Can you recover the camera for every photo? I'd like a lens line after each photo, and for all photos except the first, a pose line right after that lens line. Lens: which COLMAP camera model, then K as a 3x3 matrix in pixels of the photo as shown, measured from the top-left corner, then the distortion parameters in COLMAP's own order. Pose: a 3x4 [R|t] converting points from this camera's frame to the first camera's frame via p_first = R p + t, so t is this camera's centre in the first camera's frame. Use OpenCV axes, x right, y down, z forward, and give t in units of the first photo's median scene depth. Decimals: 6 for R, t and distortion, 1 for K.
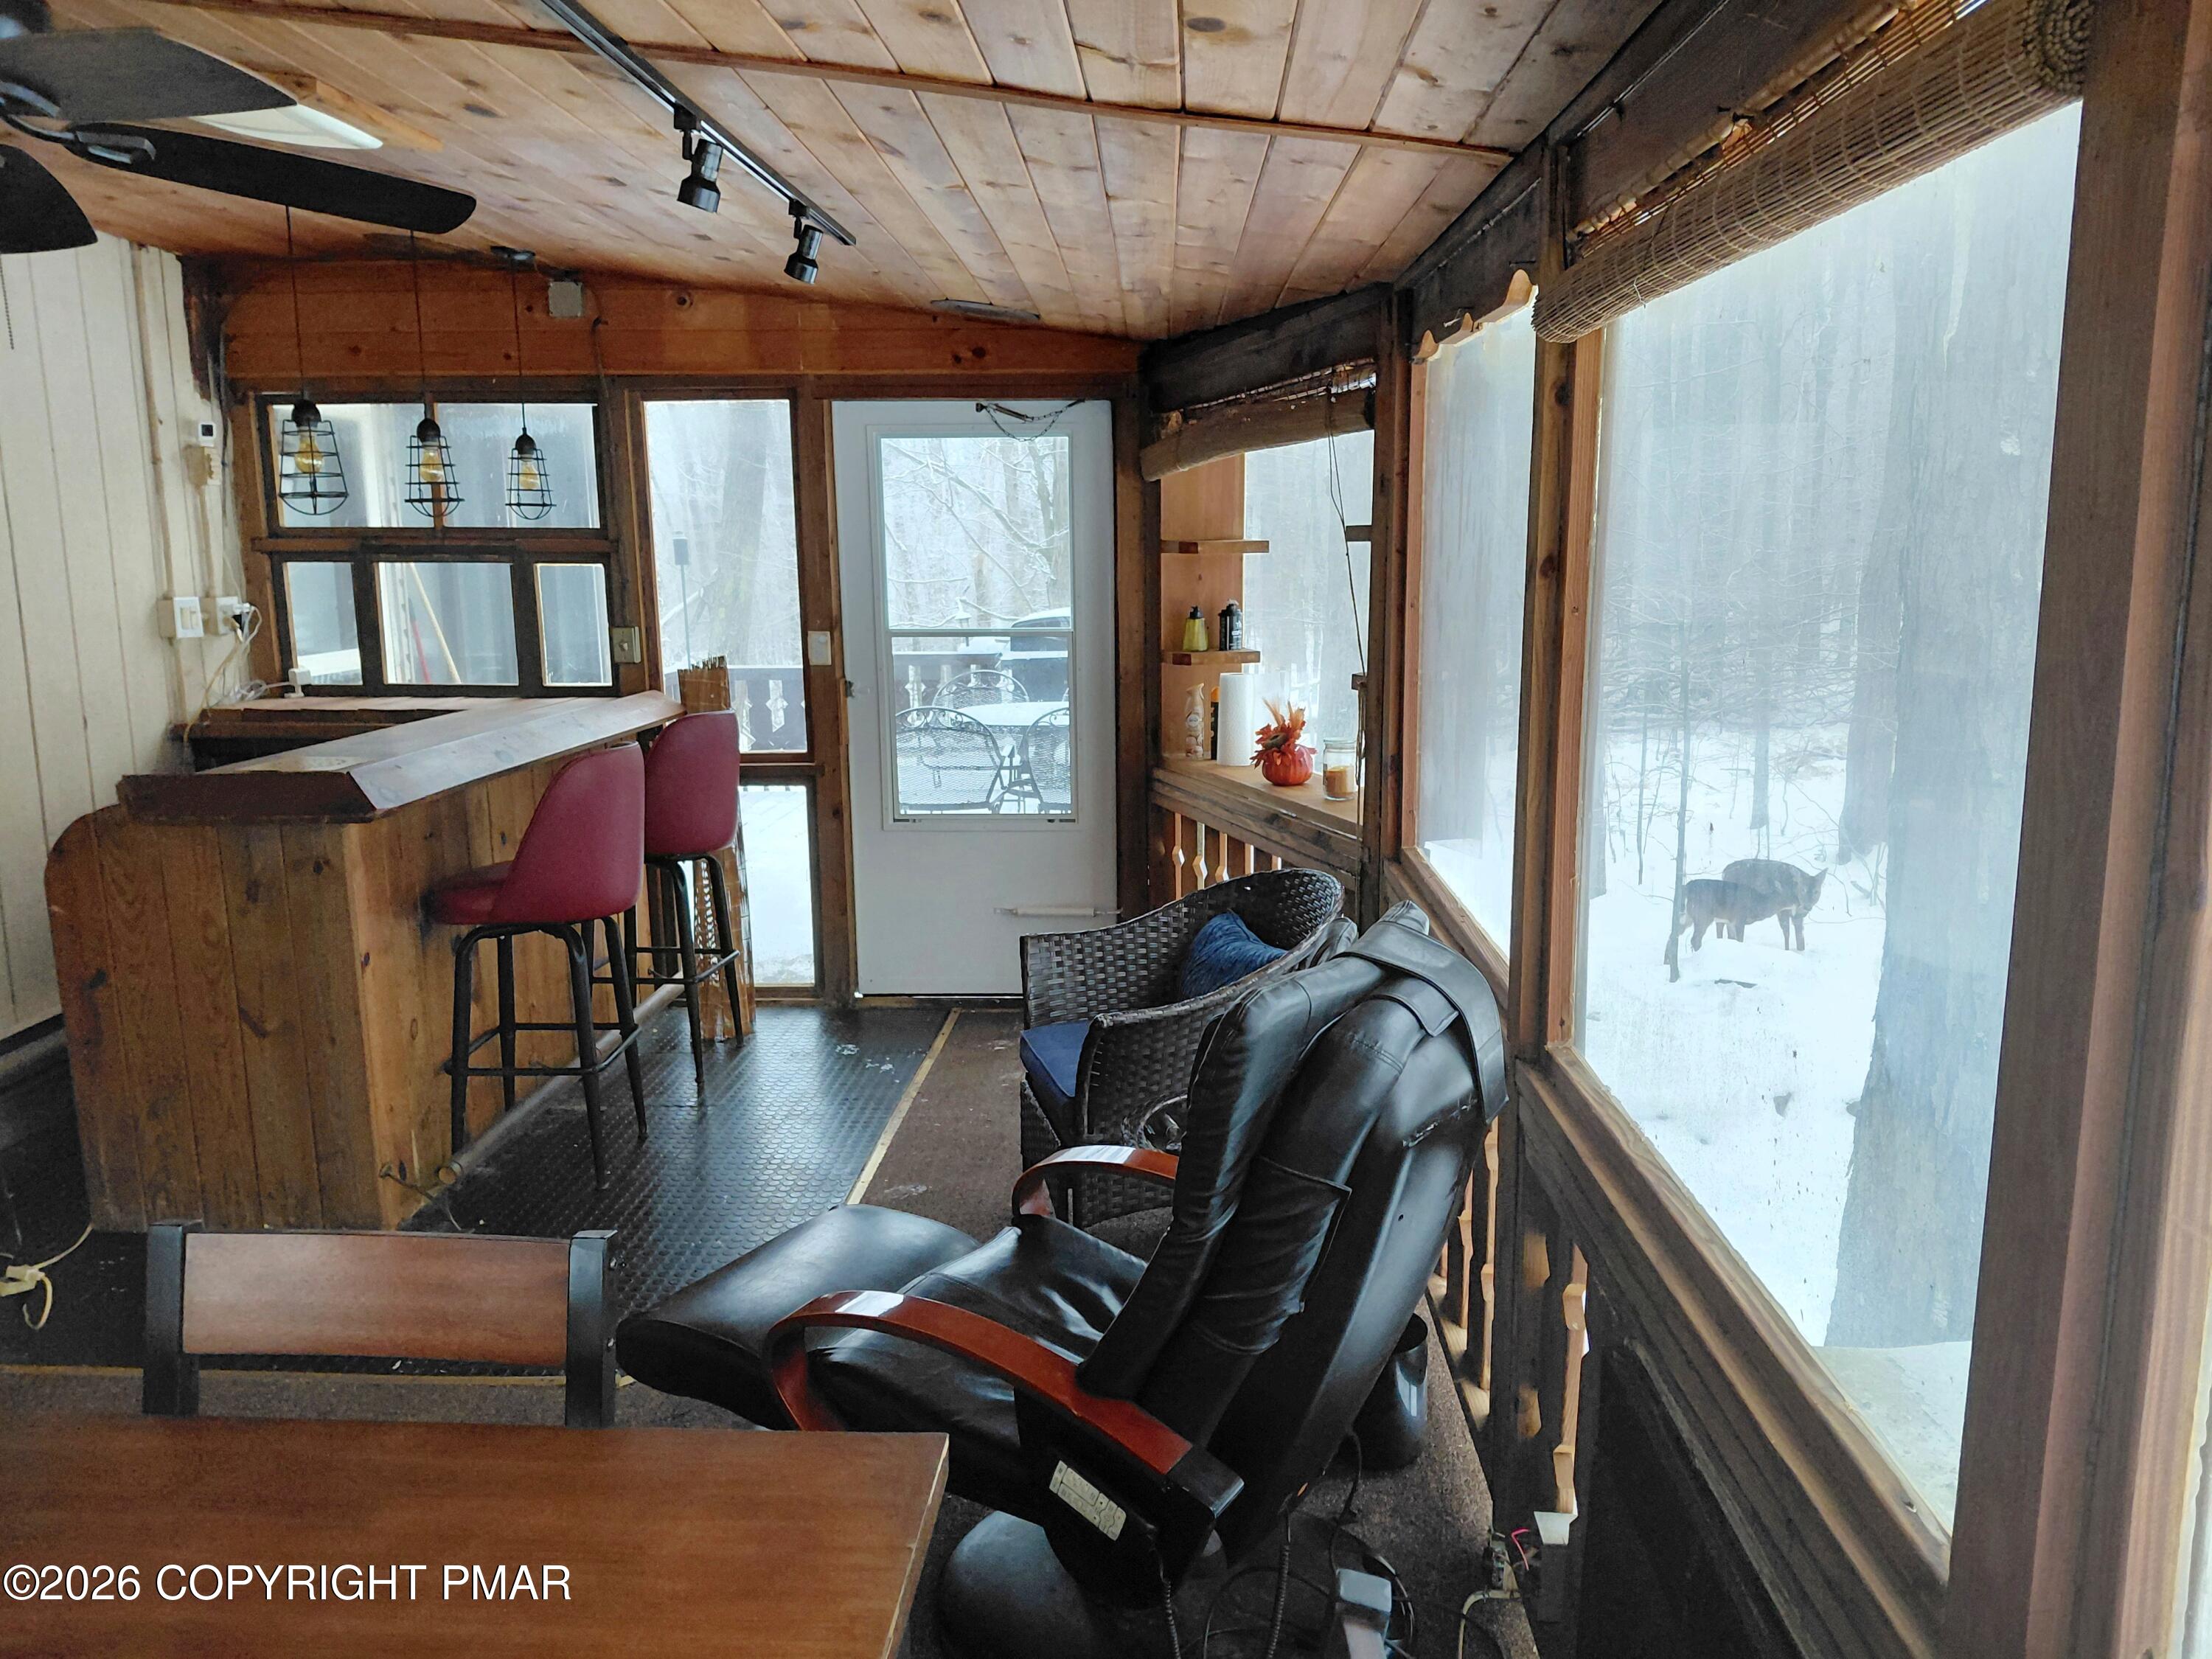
lens RADIAL K [[1614.0, 0, 1106.0], [0, 1614.0, 829.5], [0, 0, 1]] dist [0.150769, -0.312000]
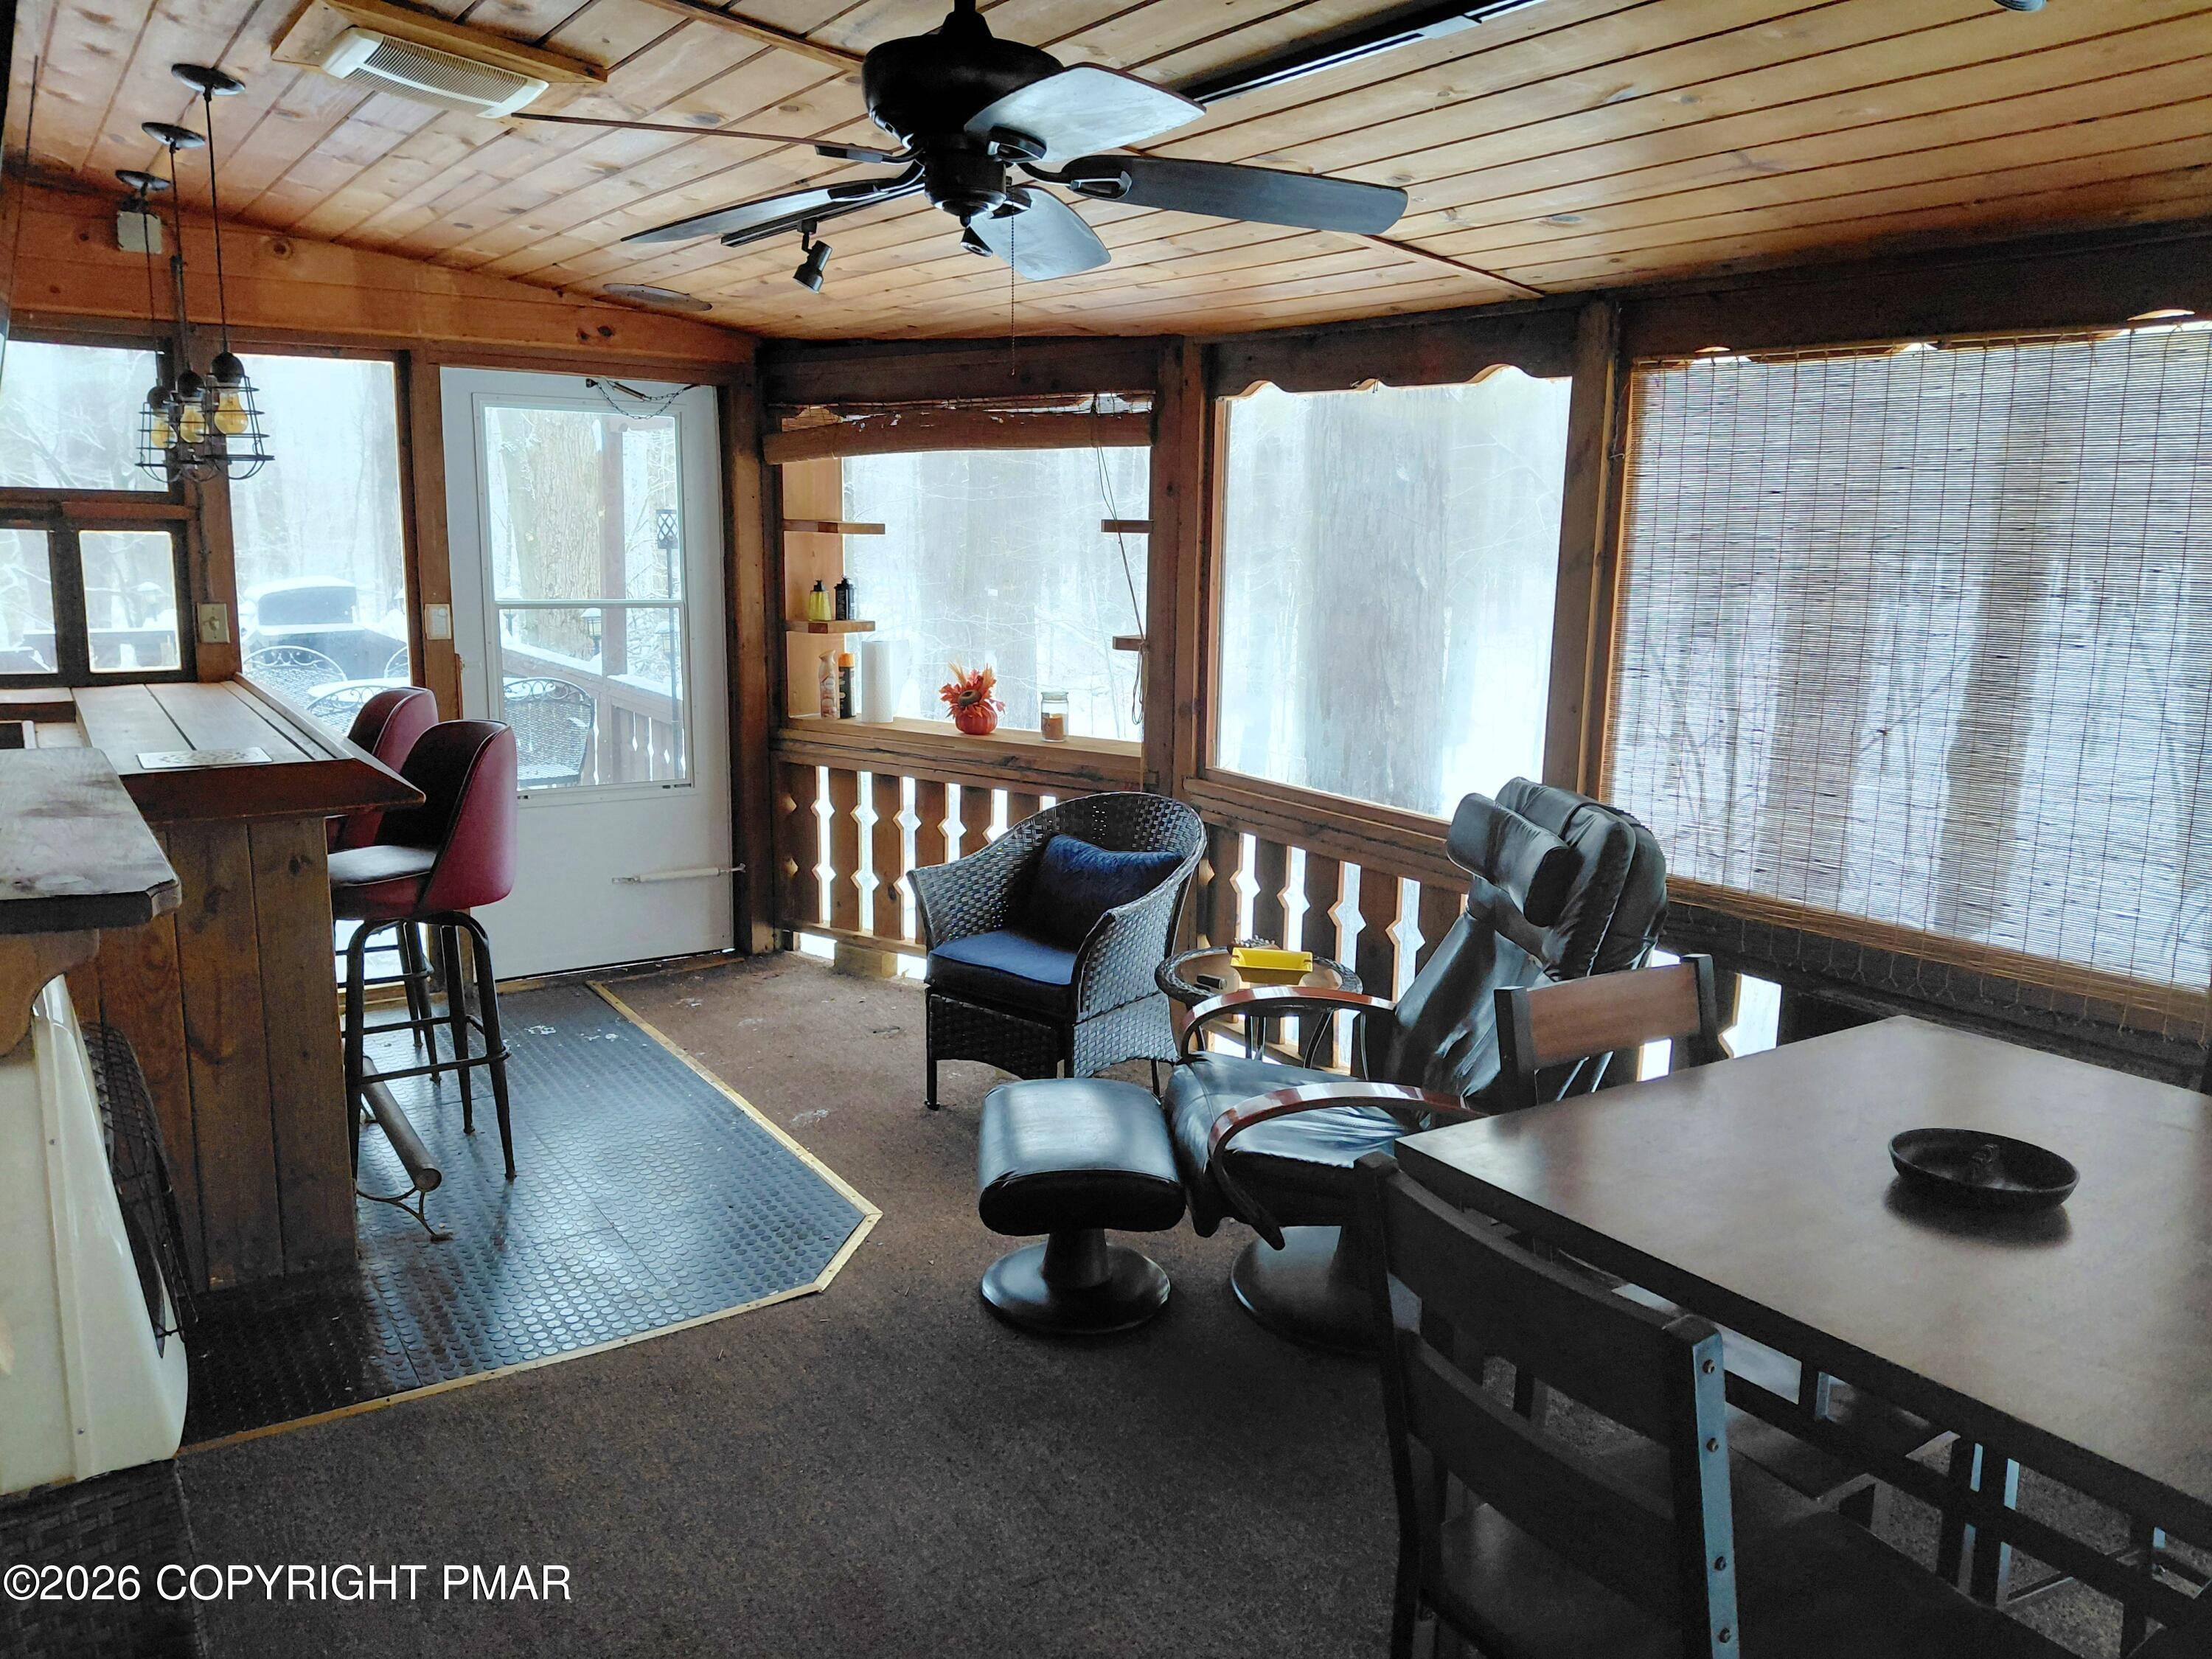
lens RADIAL K [[1641.4, 0, 1106.0], [0, 1641.4, 829.5], [0, 0, 1]] dist [0.044292, -0.123968]
pose [[0.794160, -0.086357, 0.601542, -0.471617], [0.077456, 0.996163, 0.040752, 0.000201], [-0.602752, 0.014229, 0.797801, -0.006009]]
